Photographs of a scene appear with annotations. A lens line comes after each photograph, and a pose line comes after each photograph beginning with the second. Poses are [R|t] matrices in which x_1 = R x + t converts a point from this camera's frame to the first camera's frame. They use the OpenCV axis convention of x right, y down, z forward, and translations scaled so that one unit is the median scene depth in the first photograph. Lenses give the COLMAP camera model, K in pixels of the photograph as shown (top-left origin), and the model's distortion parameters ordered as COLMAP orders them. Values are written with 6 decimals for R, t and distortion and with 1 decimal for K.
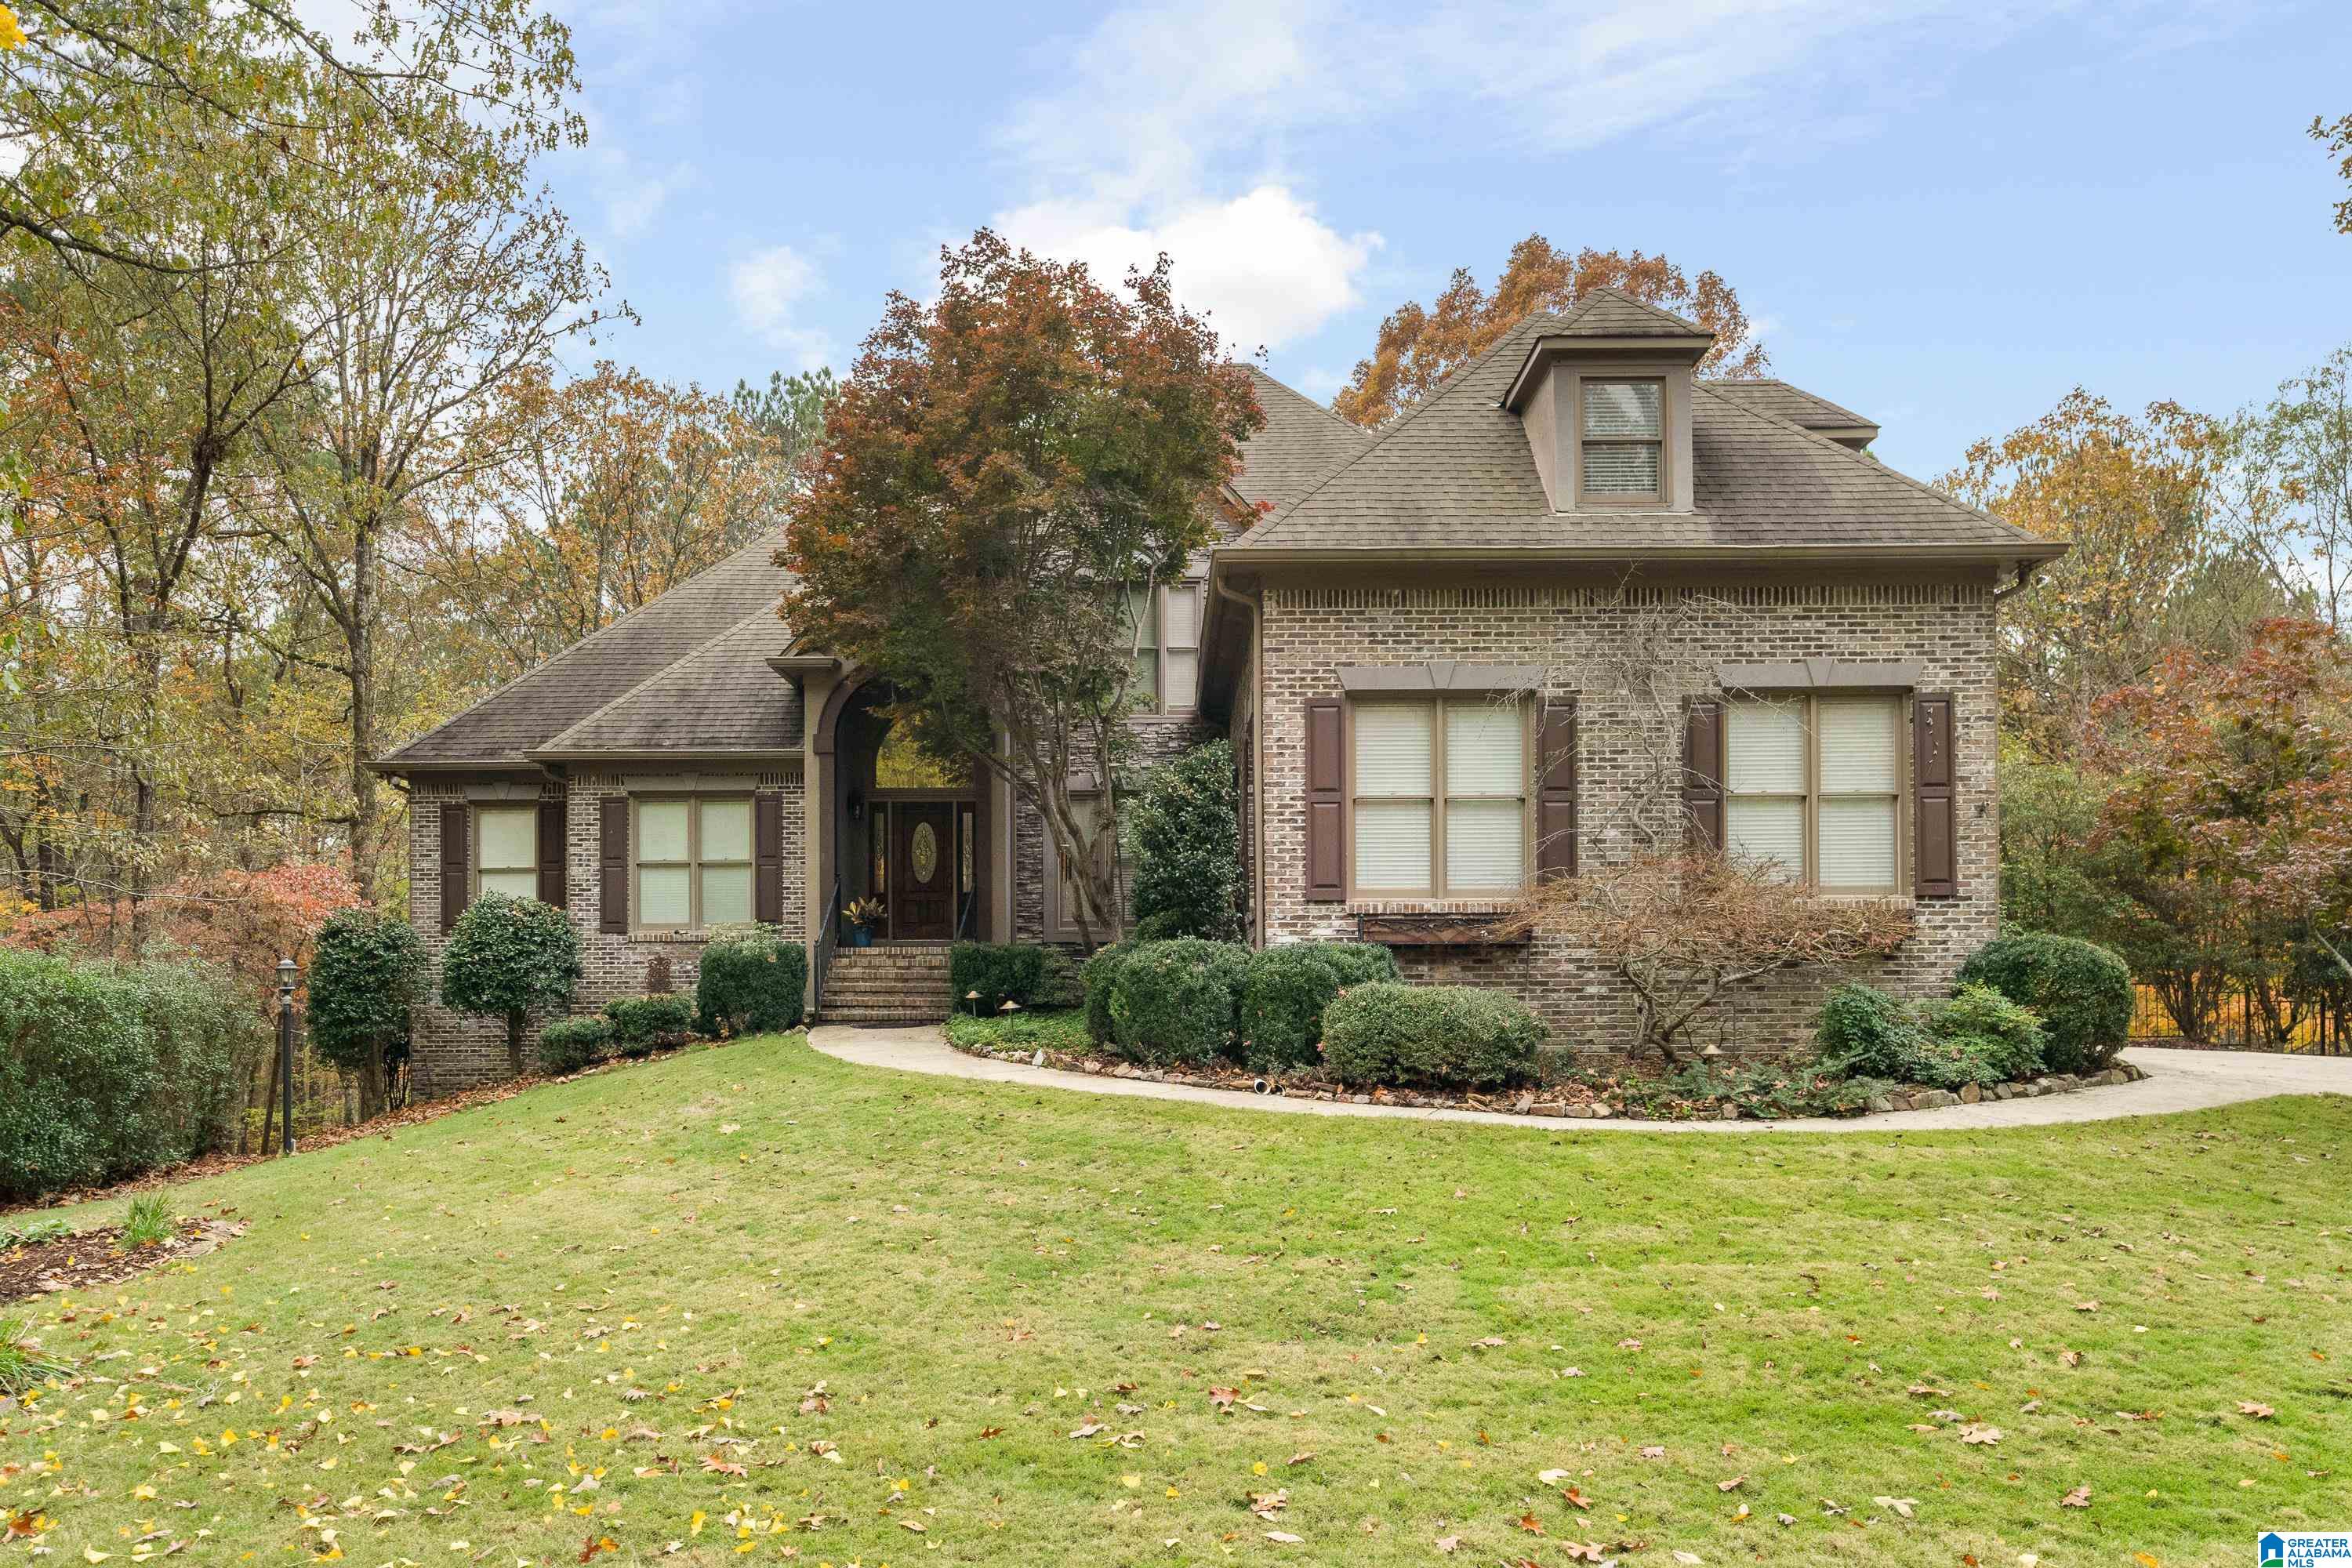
lens RADIAL K [[1629.4, 0, 1167.7], [0, 1629.4, 903.6], [0, 0, 1]] dist [-0.011243, -0.003182]
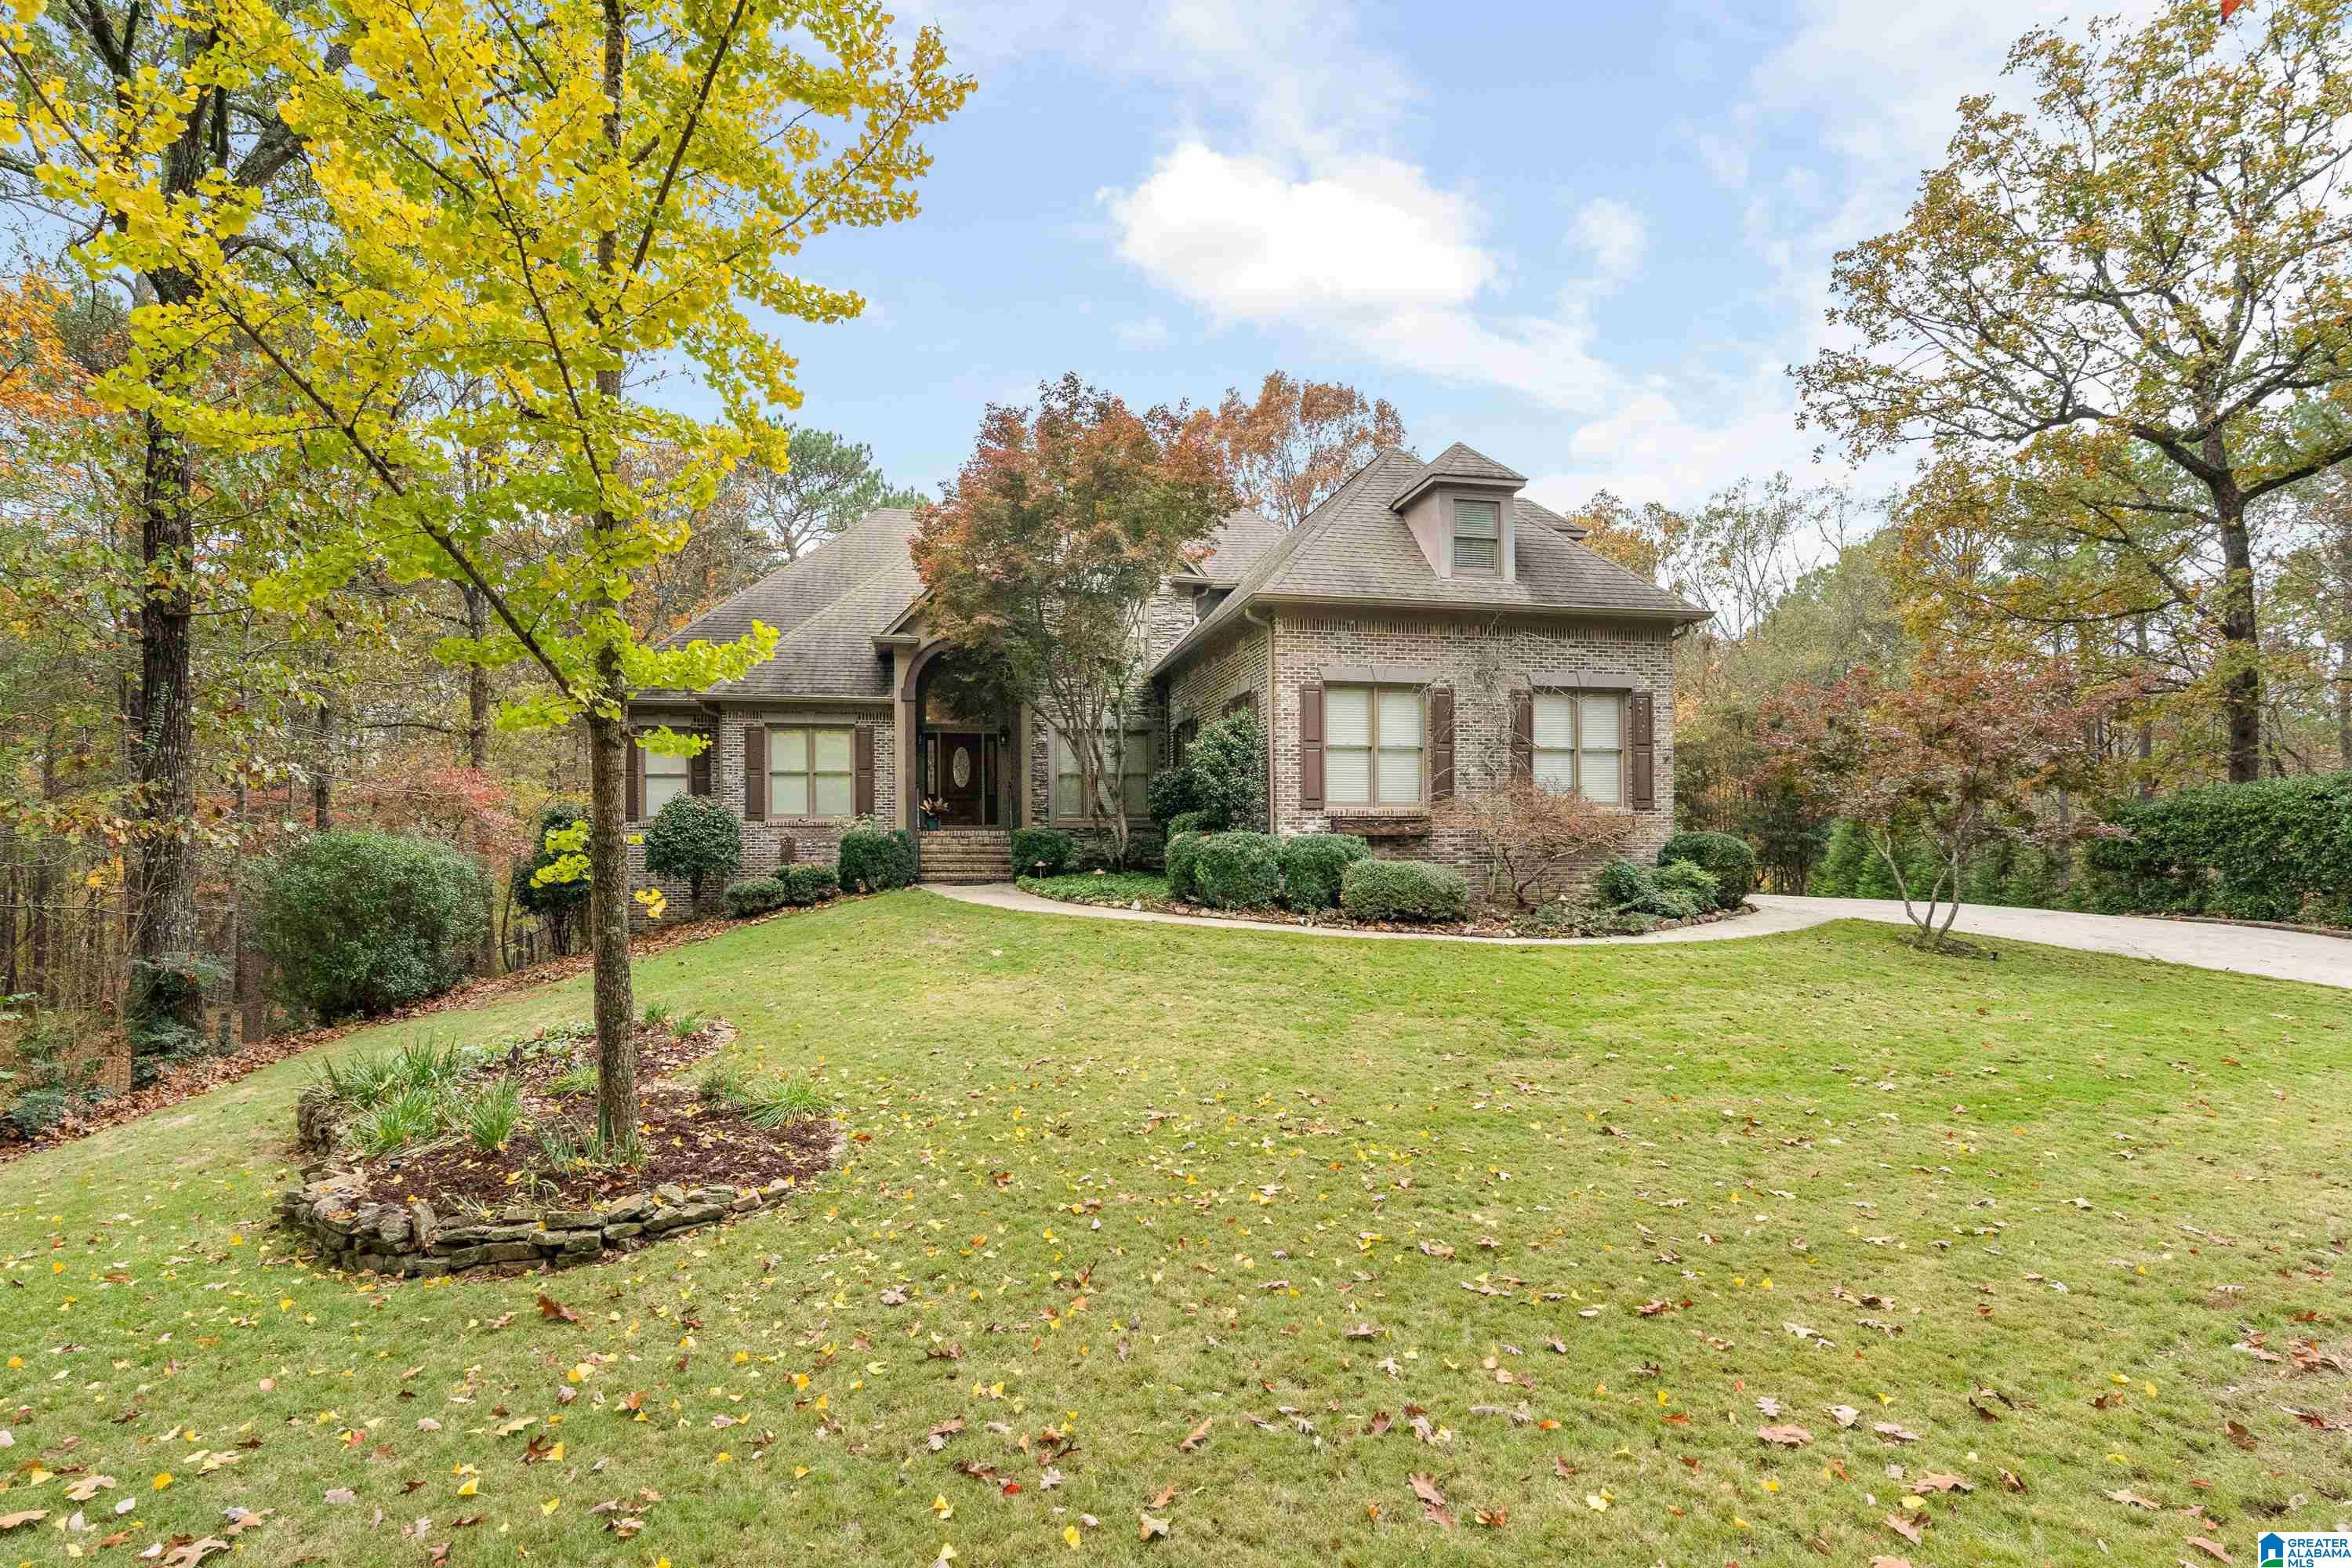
lens RADIAL K [[1134.9, 0, 1160.5], [0, 1134.9, 781.2], [0, 0, 1]] dist [-0.011086, 0.000130]
pose [[0.979610, 0.013225, 0.200472, -0.280335], [-0.011266, 0.999877, -0.010913, -0.014522], [-0.200592, 0.008432, 0.979639, -0.091678]]
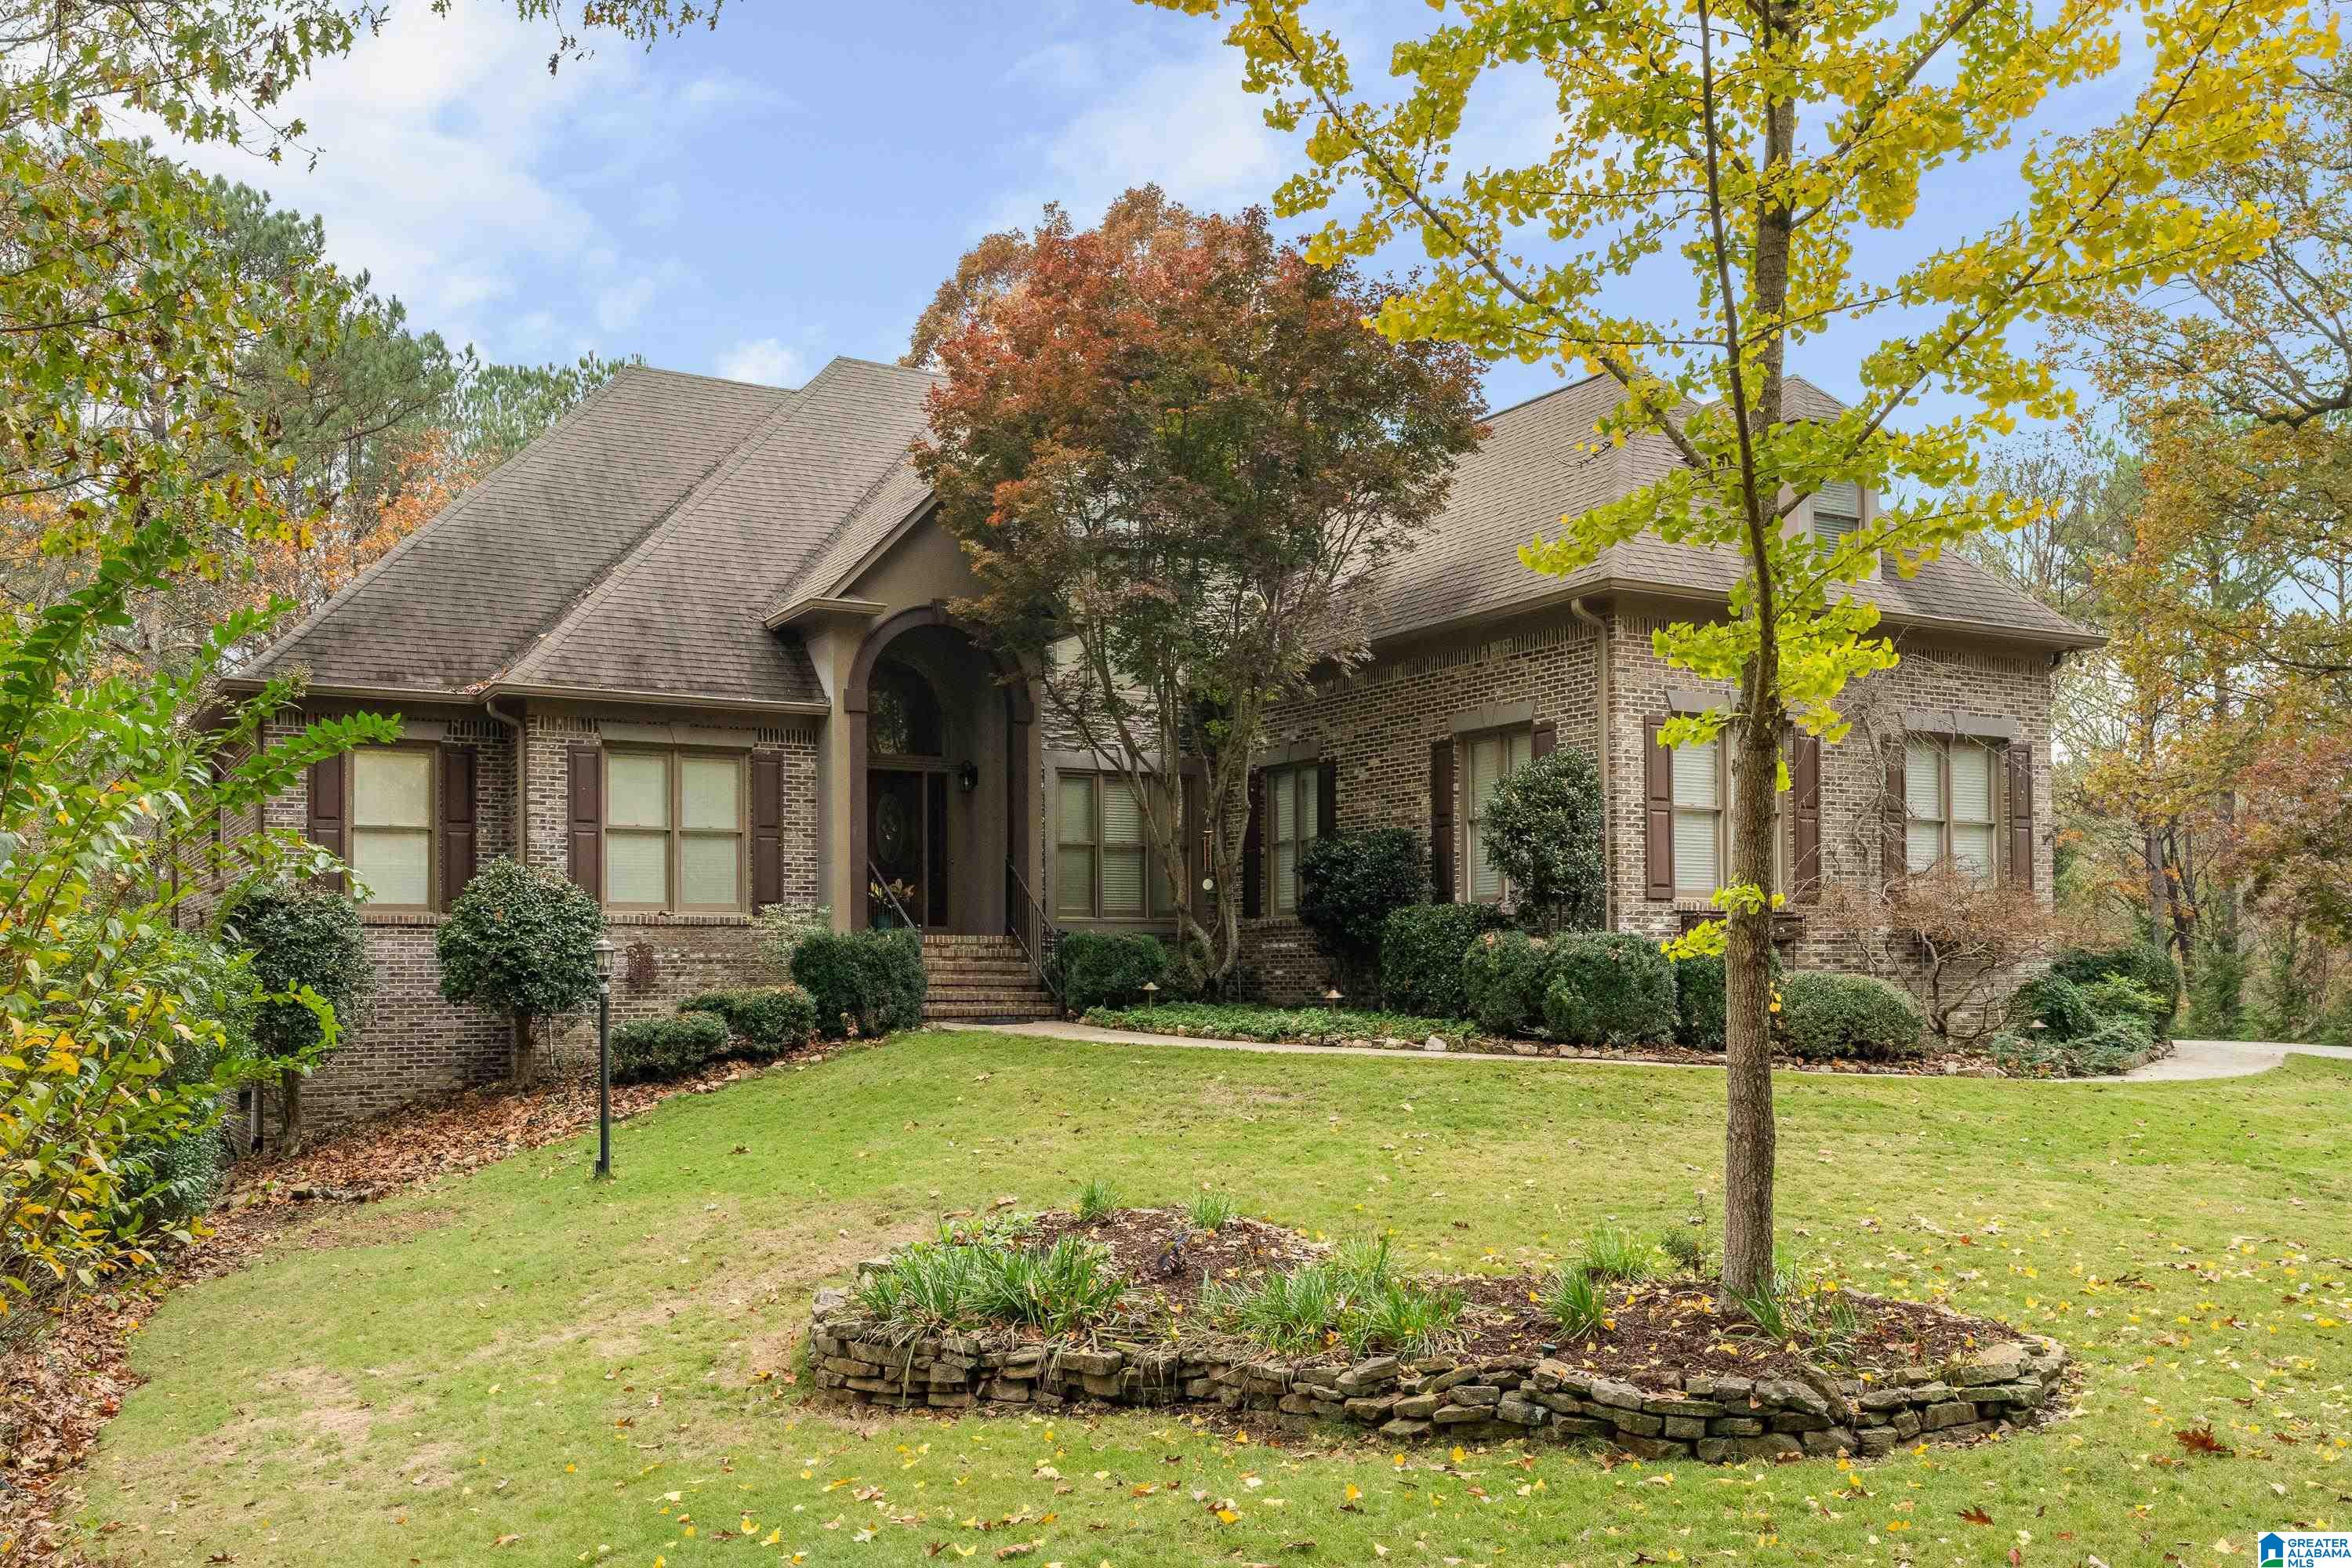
lens RADIAL K [[2035.2, 0, 1181.4], [0, 2035.2, 797.0], [0, 0, 1]] dist [-0.000550, 0.007303]
pose [[0.869492, 0.047589, 0.491649, -0.864922], [-0.023870, 0.998233, -0.054410, 0.012440], [-0.493369, 0.035573, 0.869092, -0.049692]]
